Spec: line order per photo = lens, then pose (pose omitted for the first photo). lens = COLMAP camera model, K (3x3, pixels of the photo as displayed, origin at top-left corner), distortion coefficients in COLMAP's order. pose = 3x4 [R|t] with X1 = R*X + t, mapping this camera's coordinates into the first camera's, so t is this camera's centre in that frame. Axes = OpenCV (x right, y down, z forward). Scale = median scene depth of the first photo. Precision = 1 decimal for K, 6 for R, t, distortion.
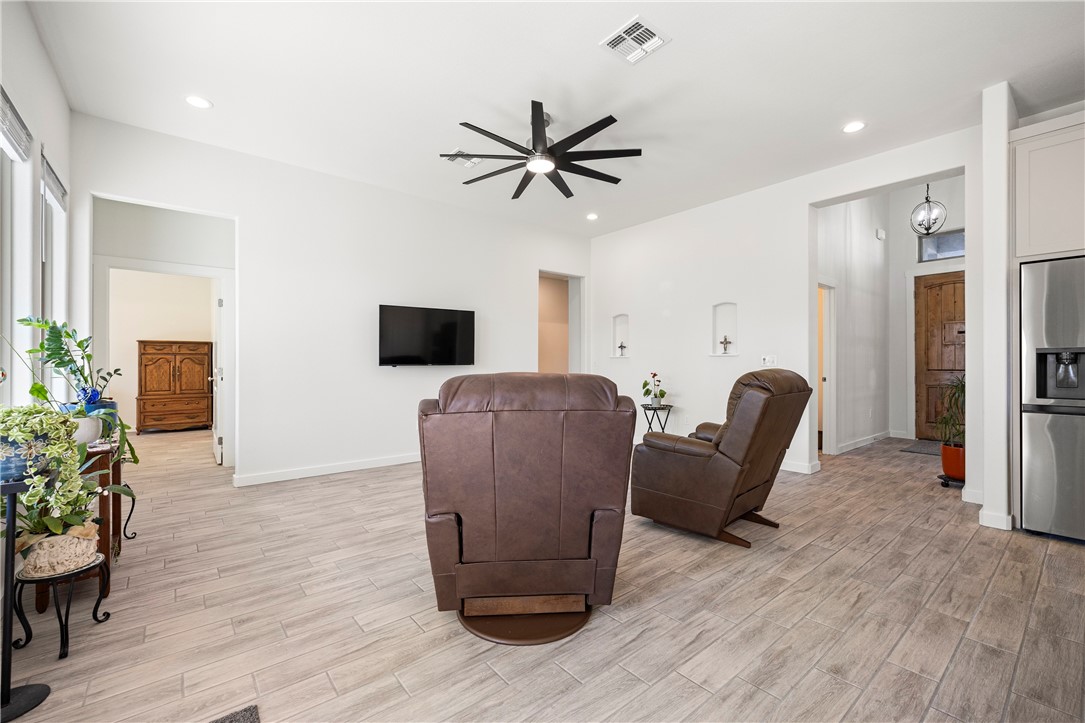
lens RADIAL K [[457.3, 0, 548.8], [0, 457.3, 361.7], [0, 0, 1]] dist [-0.000915, -0.000037]
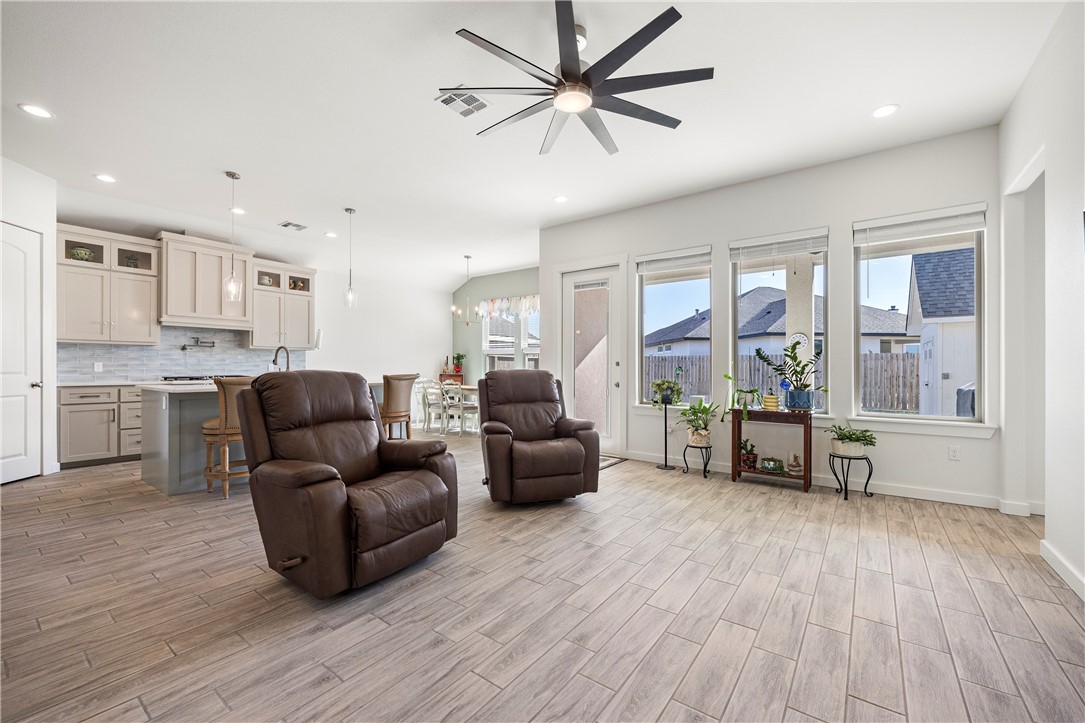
lens RADIAL K [[457.3, 0, 544.5], [0, 457.3, 363.9], [0, 0, 1]] dist [-0.000915, -0.000037]
pose [[-0.972535, -0.006180, -0.232673, 0.247758], [-0.004332, 0.999955, -0.008456, 0.007964], [0.232715, -0.007216, -0.972518, 2.096180]]
